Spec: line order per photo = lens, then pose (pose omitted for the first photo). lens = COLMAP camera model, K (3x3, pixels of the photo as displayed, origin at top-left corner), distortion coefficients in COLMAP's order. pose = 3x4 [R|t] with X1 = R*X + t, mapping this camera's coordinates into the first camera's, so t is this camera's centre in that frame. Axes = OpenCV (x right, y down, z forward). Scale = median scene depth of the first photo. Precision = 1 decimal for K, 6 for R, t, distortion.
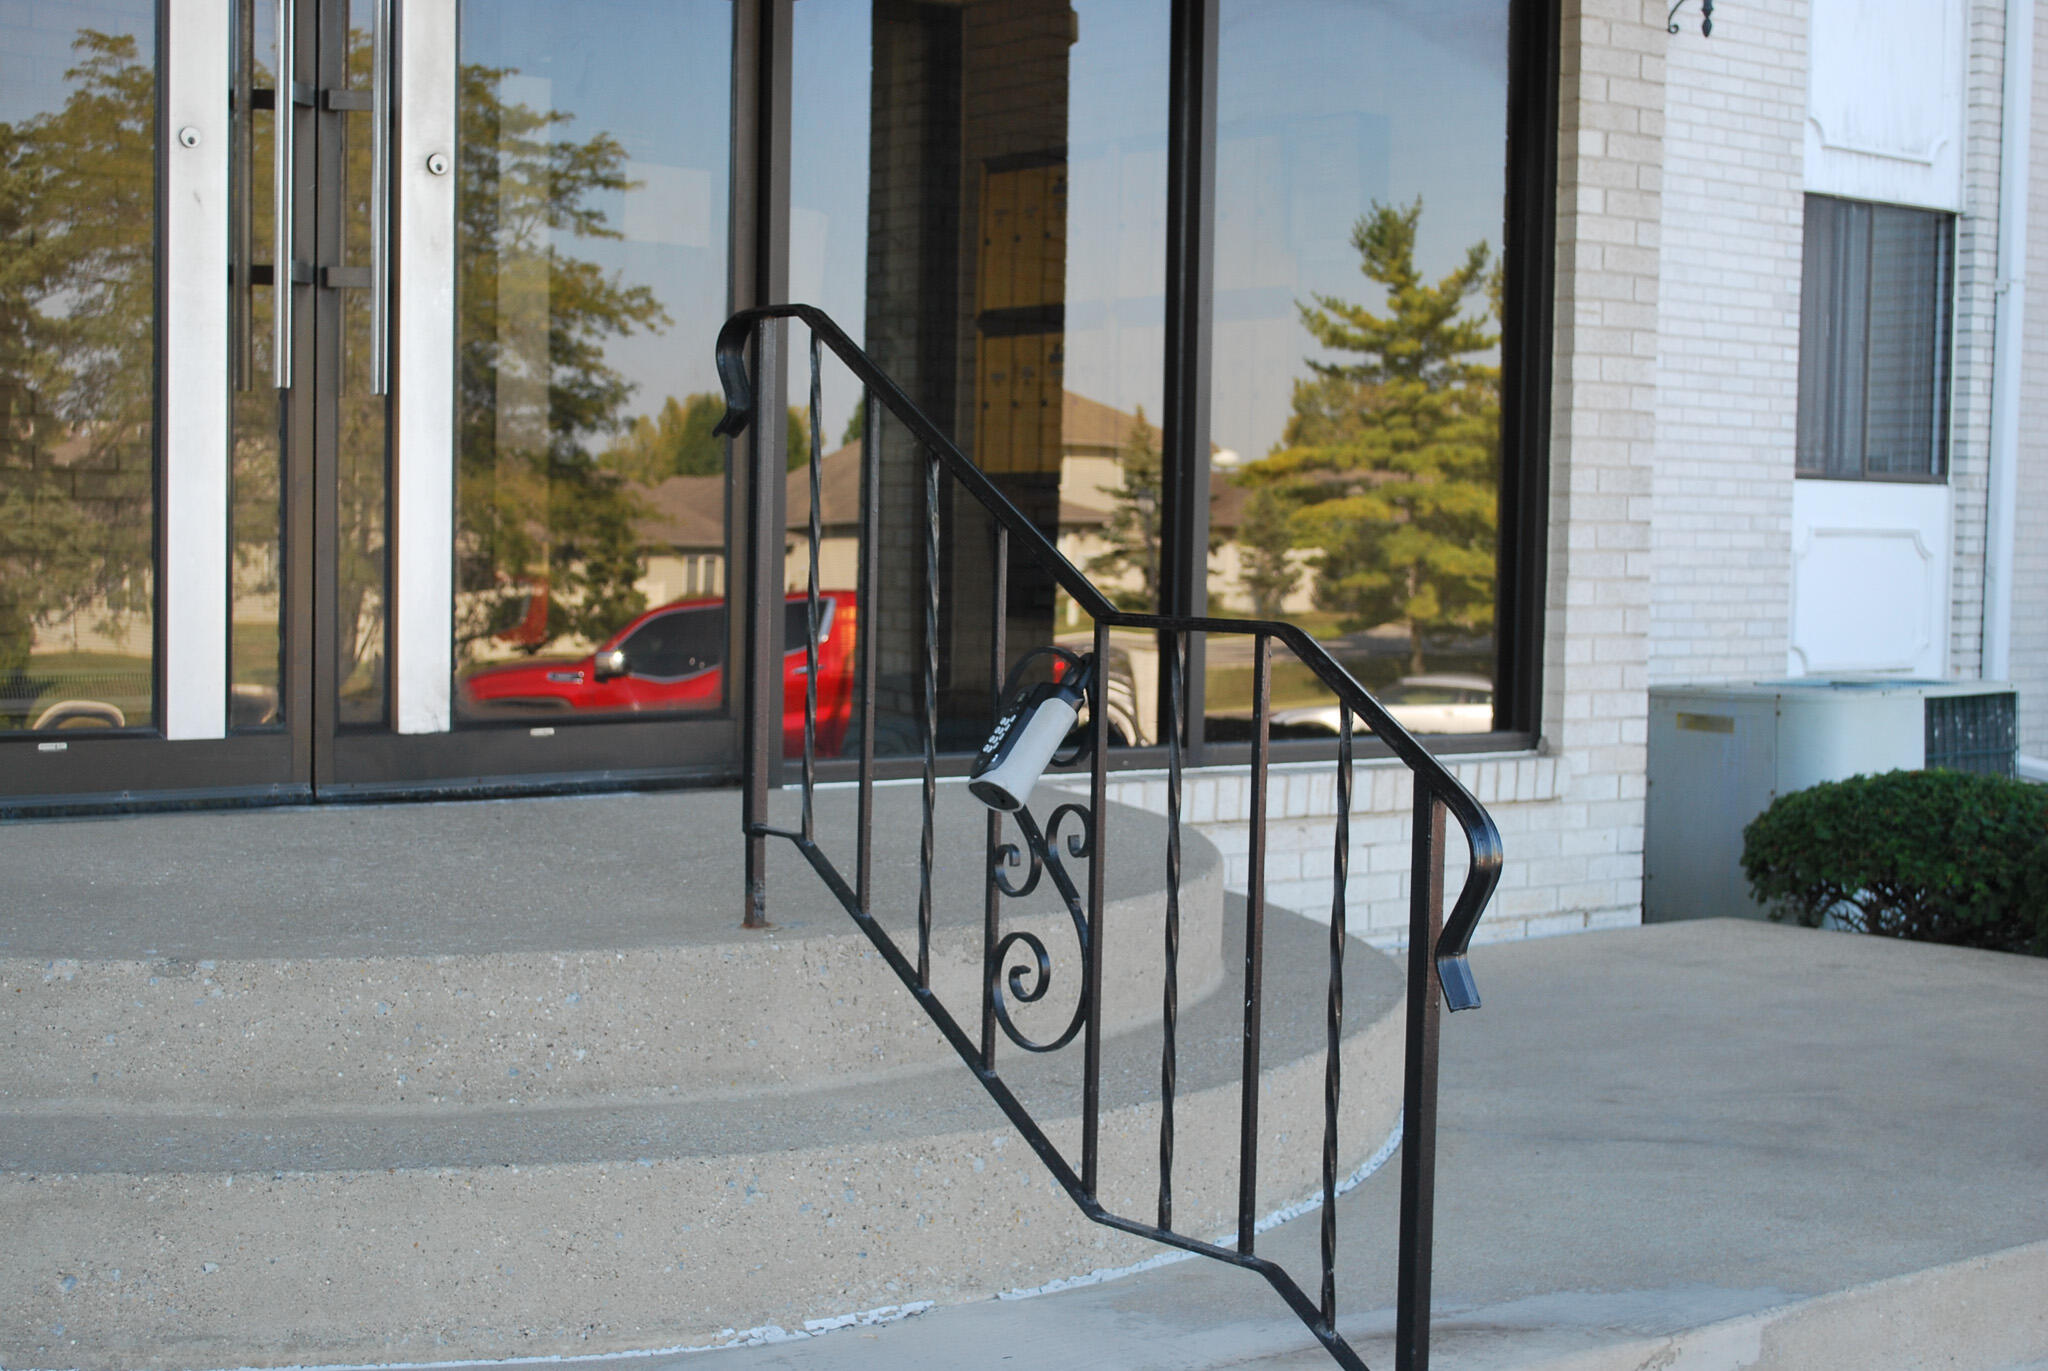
lens RADIAL K [[2948.3, 0, 1023.7], [0, 2948.3, 658.0], [0, 0, 1]] dist [0.029866, 0.043586]
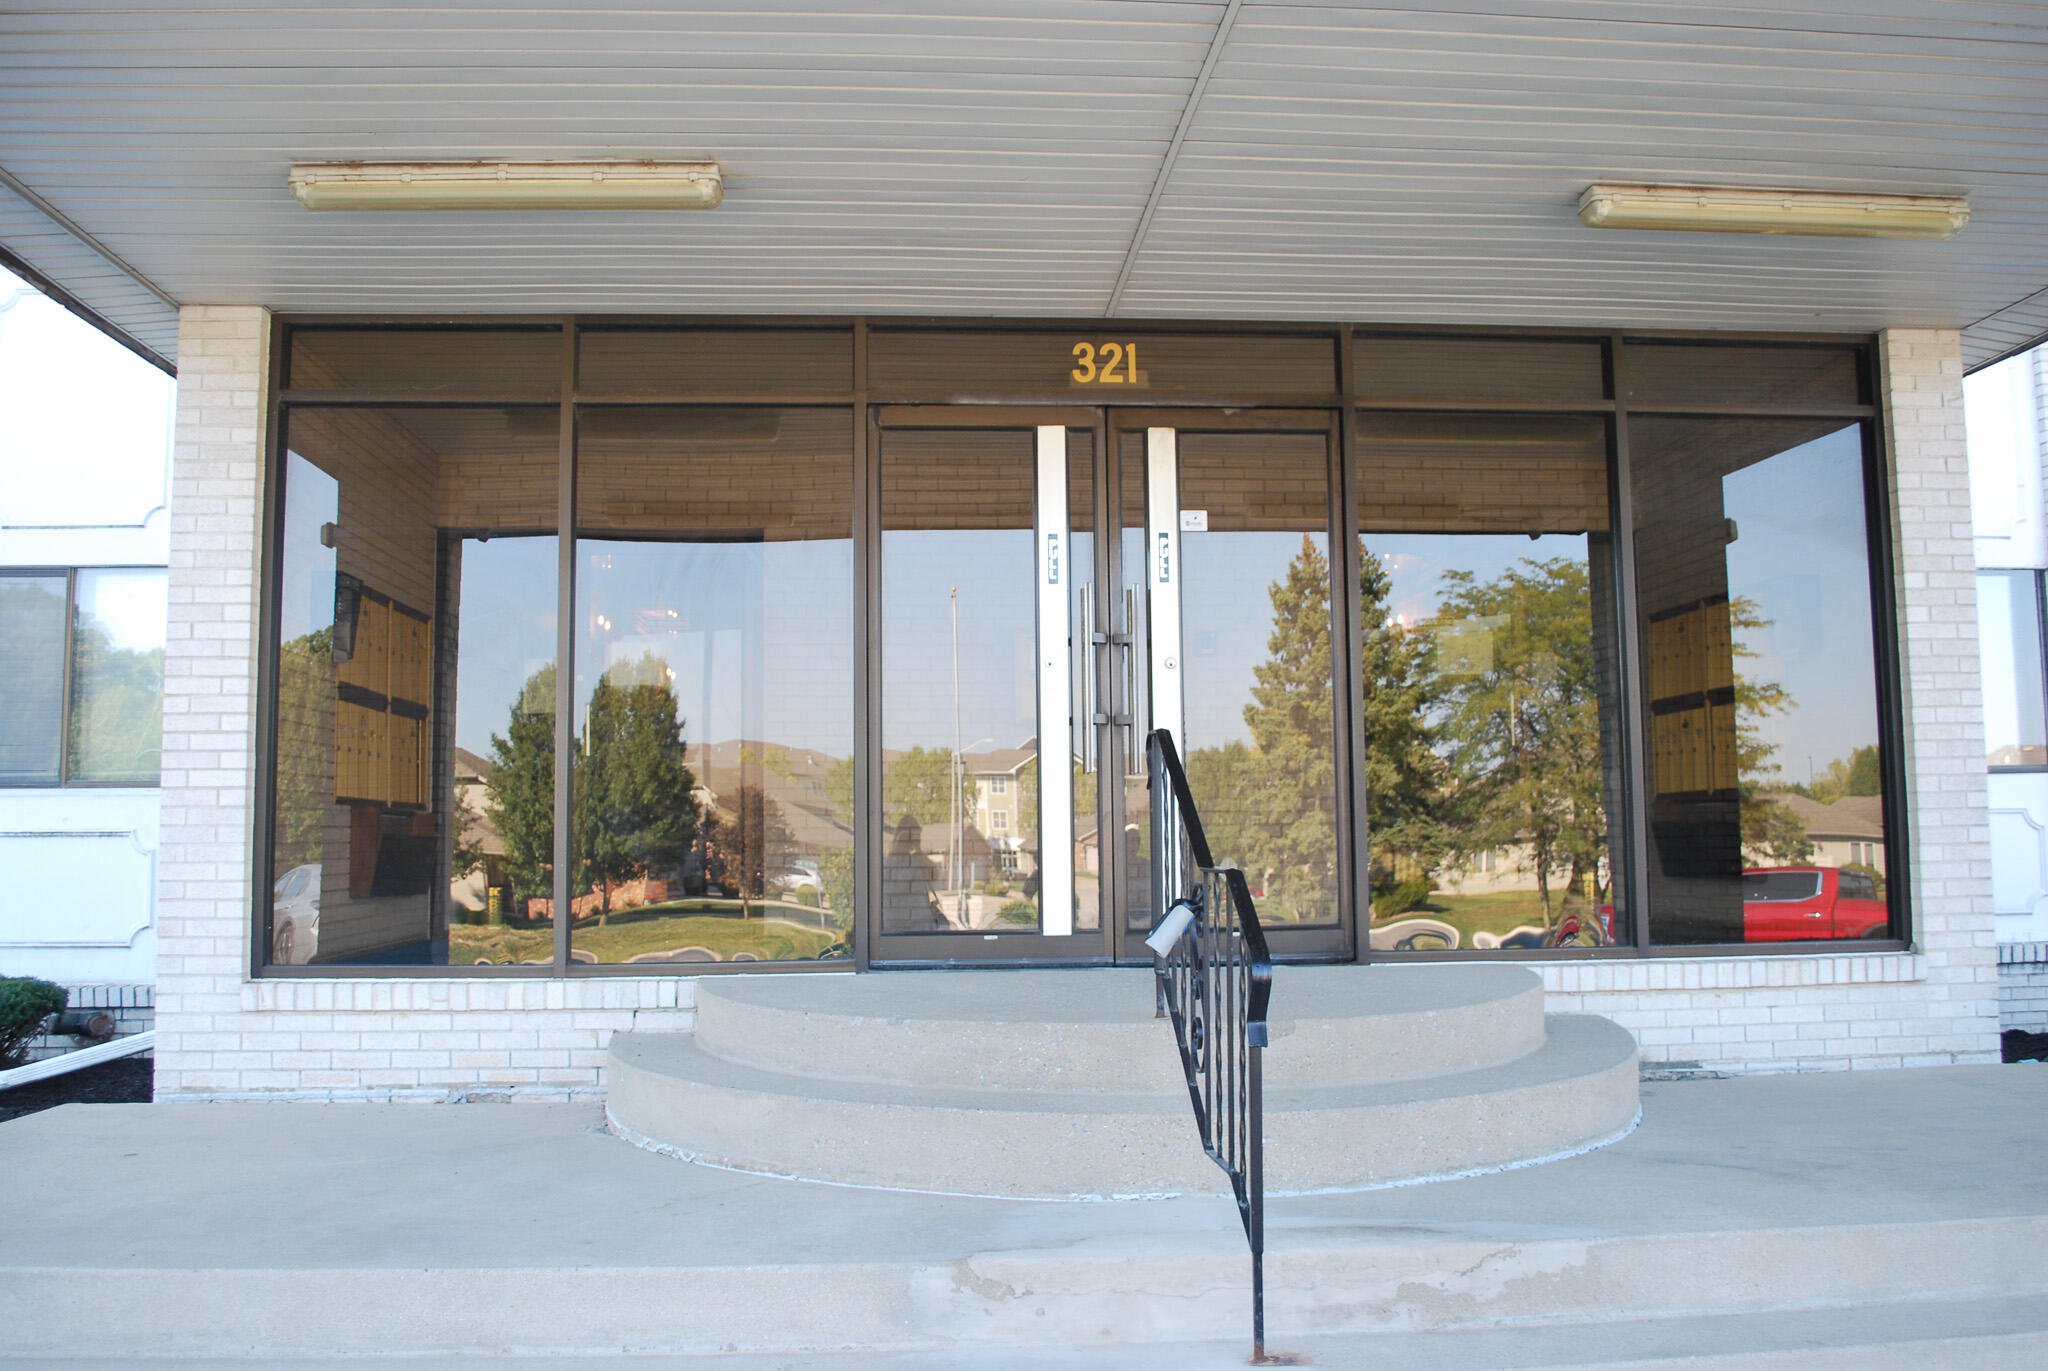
lens RADIAL K [[1724.4, 0, 1024.0], [0, 1724.4, 685.5], [0, 0, 1]] dist [-0.028266, -0.010104]
pose [[0.823791, -0.079533, -0.561287, 0.312545], [0.003587, 0.990821, -0.135132, 0.011836], [0.566882, 0.109307, 0.816515, -0.058973]]
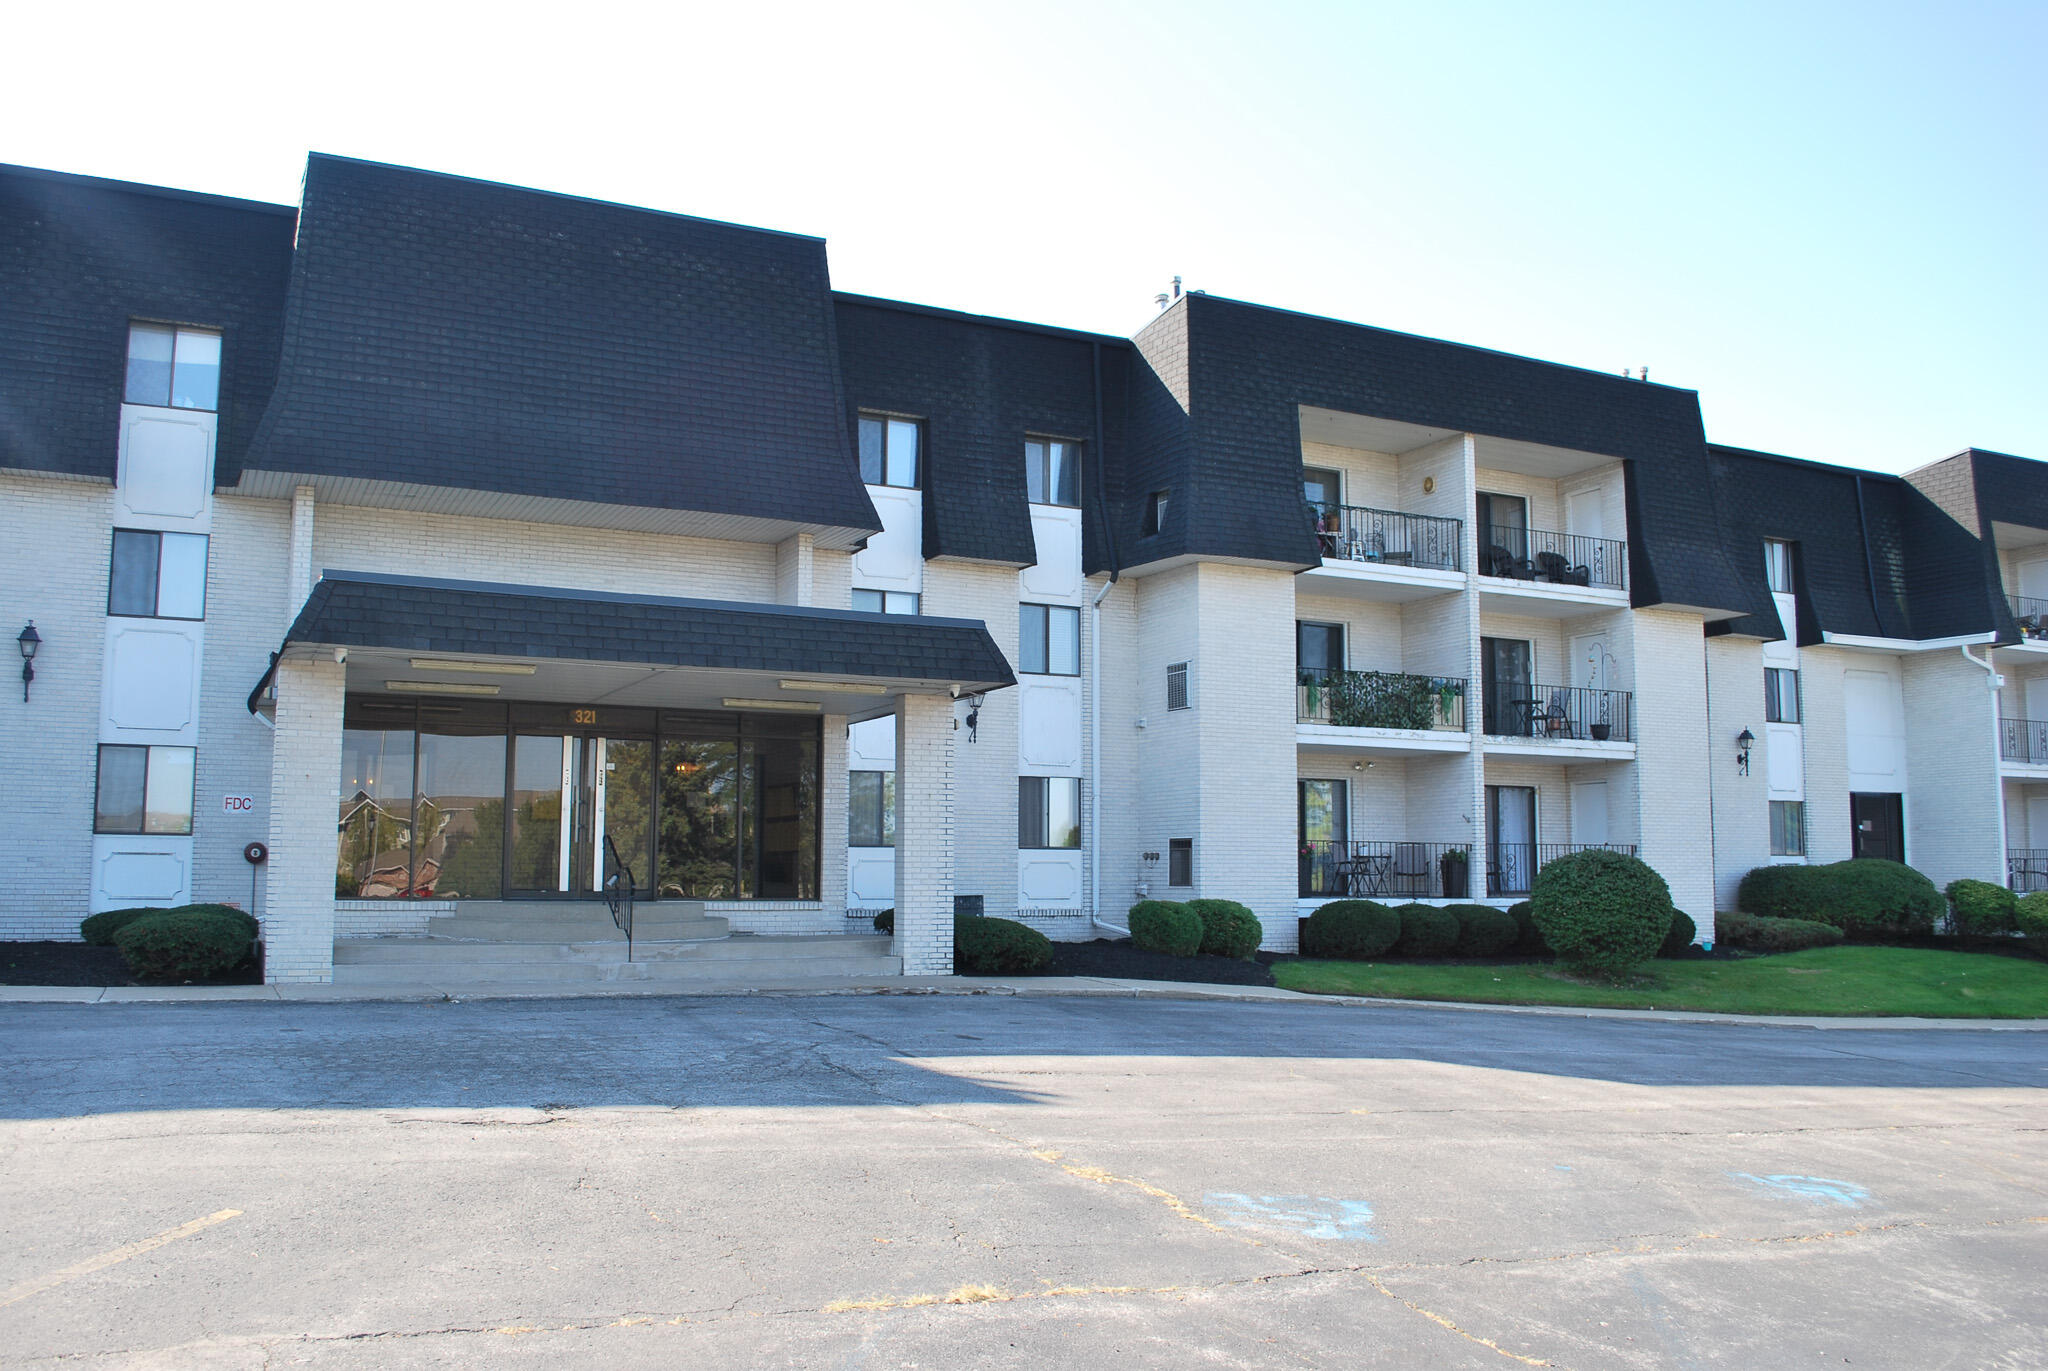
lens RADIAL K [[1724.4, 0, 1024.0], [0, 1724.4, 685.5], [0, 0, 1]] dist [-0.028266, -0.010104]
pose [[0.976772, -0.032281, -0.211835, 1.203085], [0.001534, 0.989615, -0.143733, 0.092501], [0.214275, 0.140069, 0.966678, -1.988947]]
